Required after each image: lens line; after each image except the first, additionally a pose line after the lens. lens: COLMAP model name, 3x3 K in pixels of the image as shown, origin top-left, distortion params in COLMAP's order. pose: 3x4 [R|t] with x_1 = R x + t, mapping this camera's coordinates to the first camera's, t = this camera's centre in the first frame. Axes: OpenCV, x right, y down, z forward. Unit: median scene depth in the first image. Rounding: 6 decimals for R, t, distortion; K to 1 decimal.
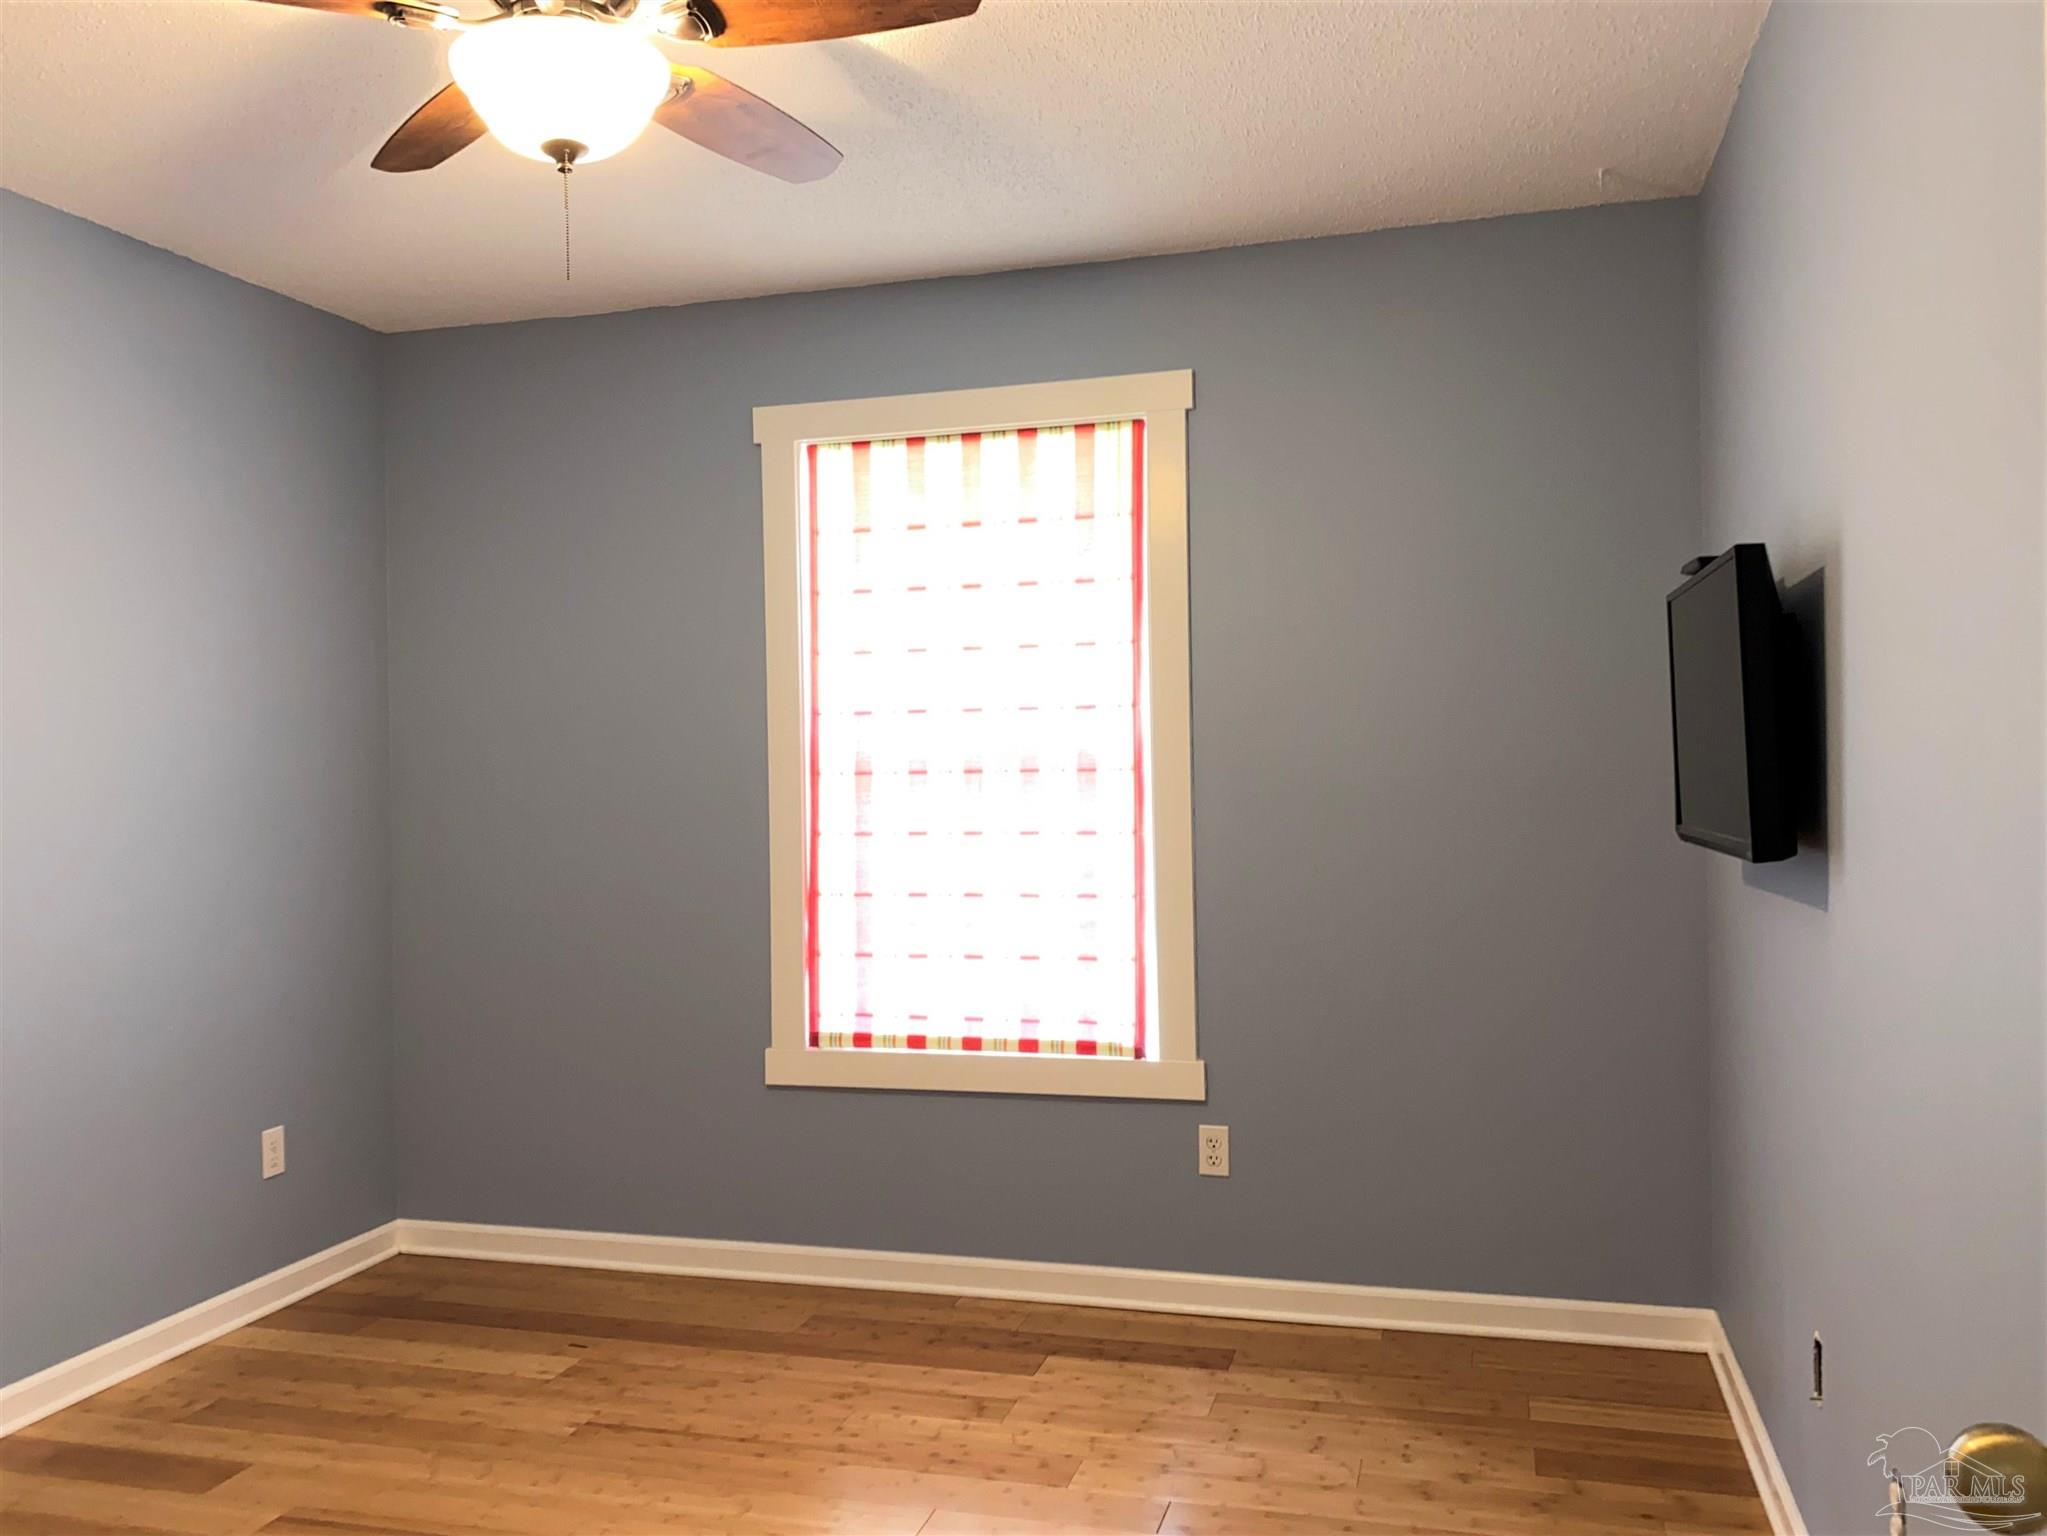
lens RADIAL K [[1533.2, 0, 764.0], [0, 1533.2, 759.9], [0, 0, 1]] dist [0.093628, -0.109106]
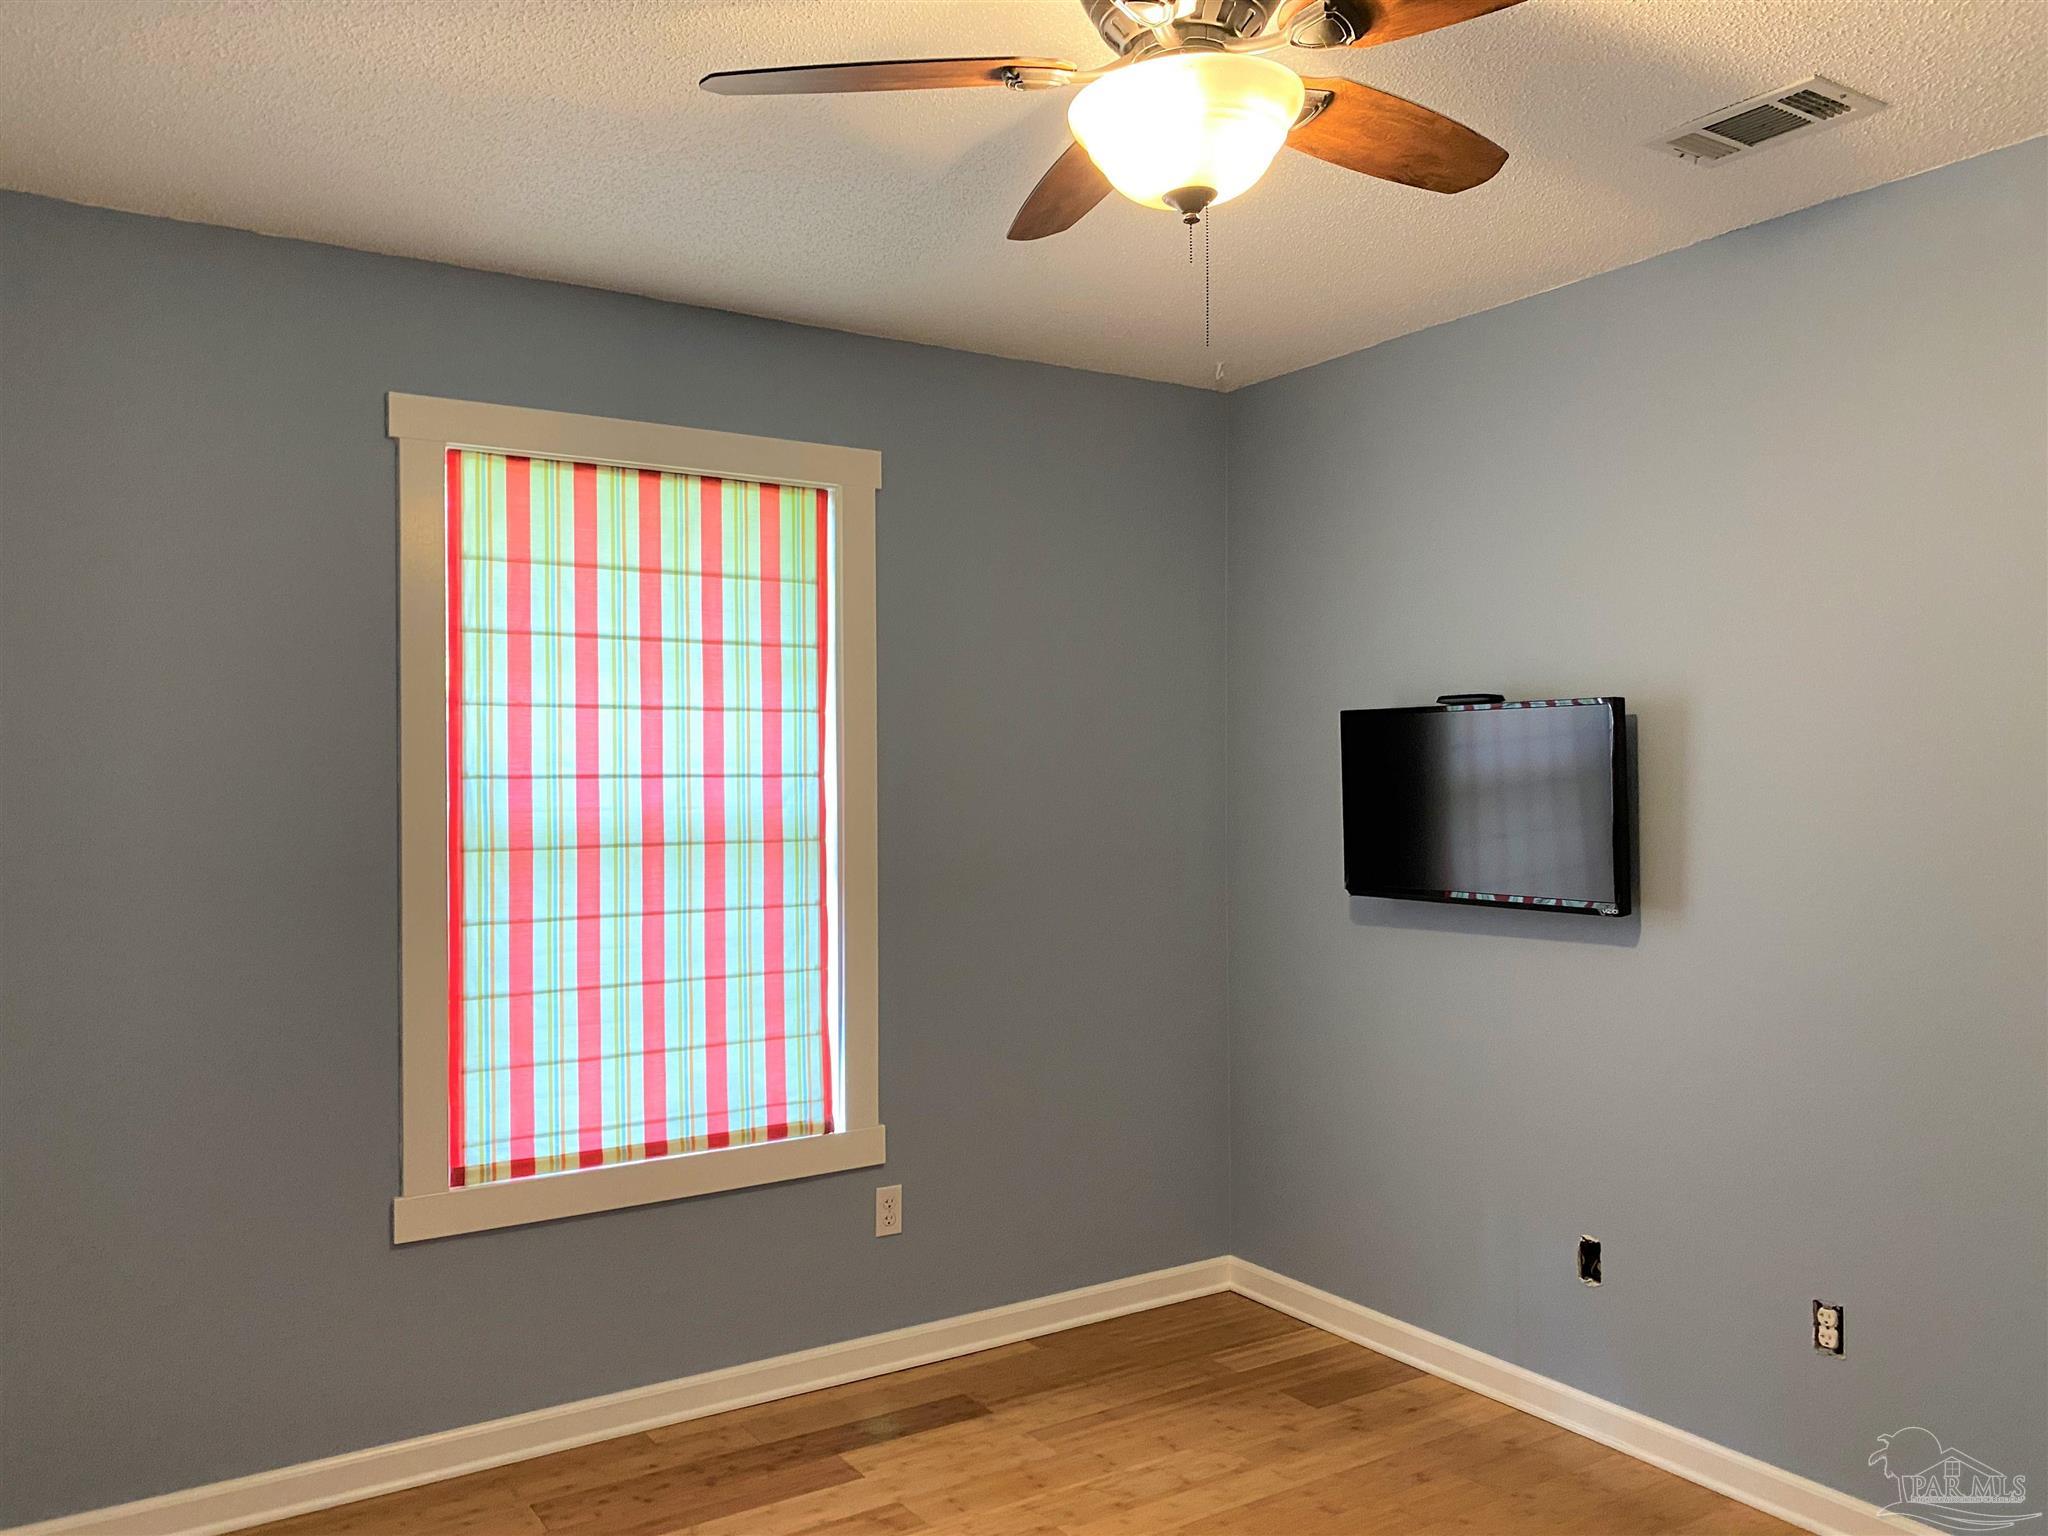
lens RADIAL K [[1582.5, 0, 1024.0], [0, 1582.5, 768.0], [0, 0, 1]] dist [0.017397, -0.008633]
pose [[0.662327, 0.015317, 0.749058, -0.444780], [-0.002977, 0.999837, -0.017813, -0.023430], [-0.749209, 0.009568, 0.662265, 0.235755]]
